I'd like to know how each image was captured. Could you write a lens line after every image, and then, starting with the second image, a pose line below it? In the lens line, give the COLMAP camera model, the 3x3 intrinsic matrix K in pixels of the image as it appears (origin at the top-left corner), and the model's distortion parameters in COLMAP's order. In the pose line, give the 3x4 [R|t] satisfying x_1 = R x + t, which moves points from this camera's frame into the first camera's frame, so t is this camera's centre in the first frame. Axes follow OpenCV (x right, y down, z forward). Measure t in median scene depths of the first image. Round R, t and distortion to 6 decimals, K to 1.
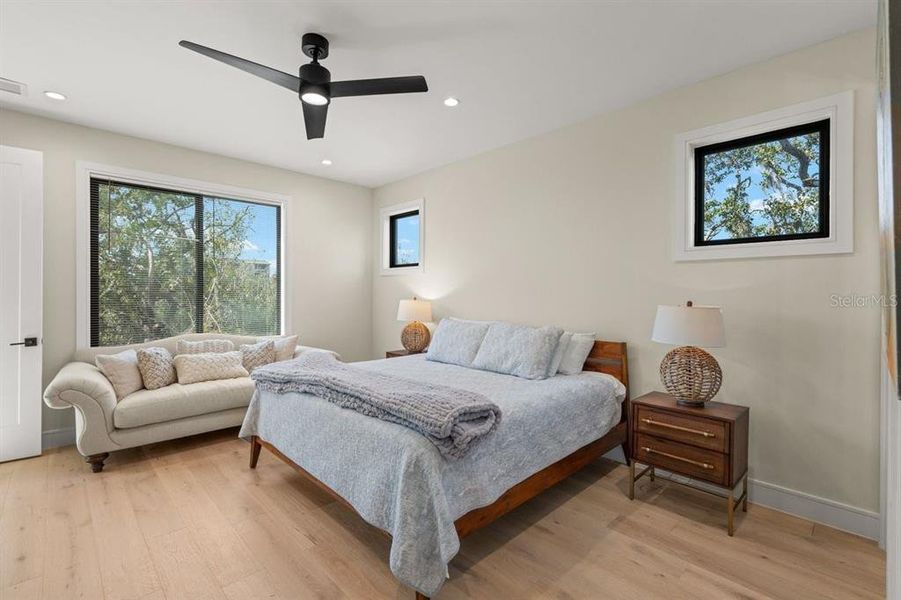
lens RADIAL K [[412.0, 0, 446.7], [0, 412.0, 295.8], [0, 0, 1]] dist [-0.001733, -0.000094]
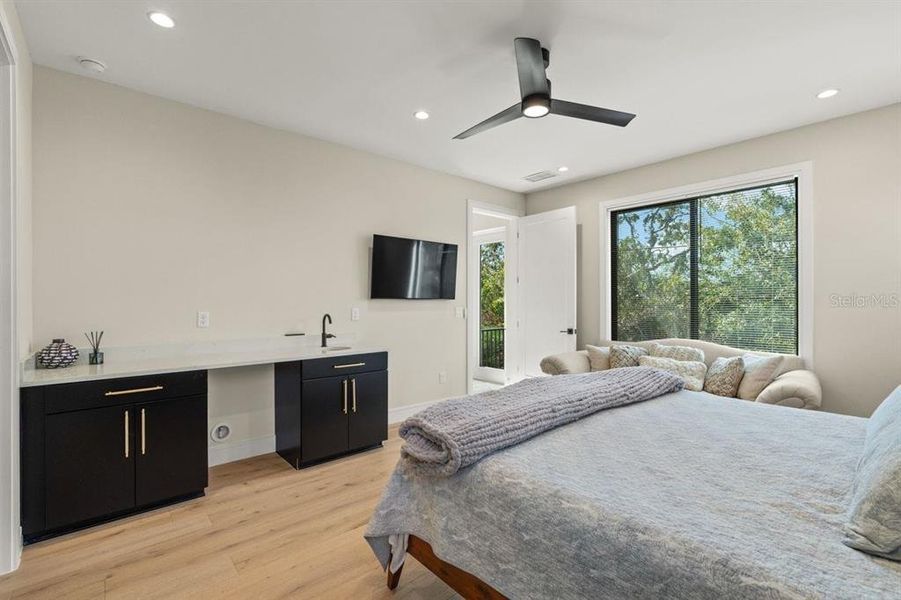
lens RADIAL K [[412.0, 0, 451.2], [0, 412.0, 298.4], [0, 0, 1]] dist [-0.001733, -0.000094]
pose [[-0.061511, -0.009313, -0.998063, 0.456929], [-0.000583, 0.999957, -0.009295, 0.003156], [0.998106, 0.000010, -0.061513, 0.537314]]
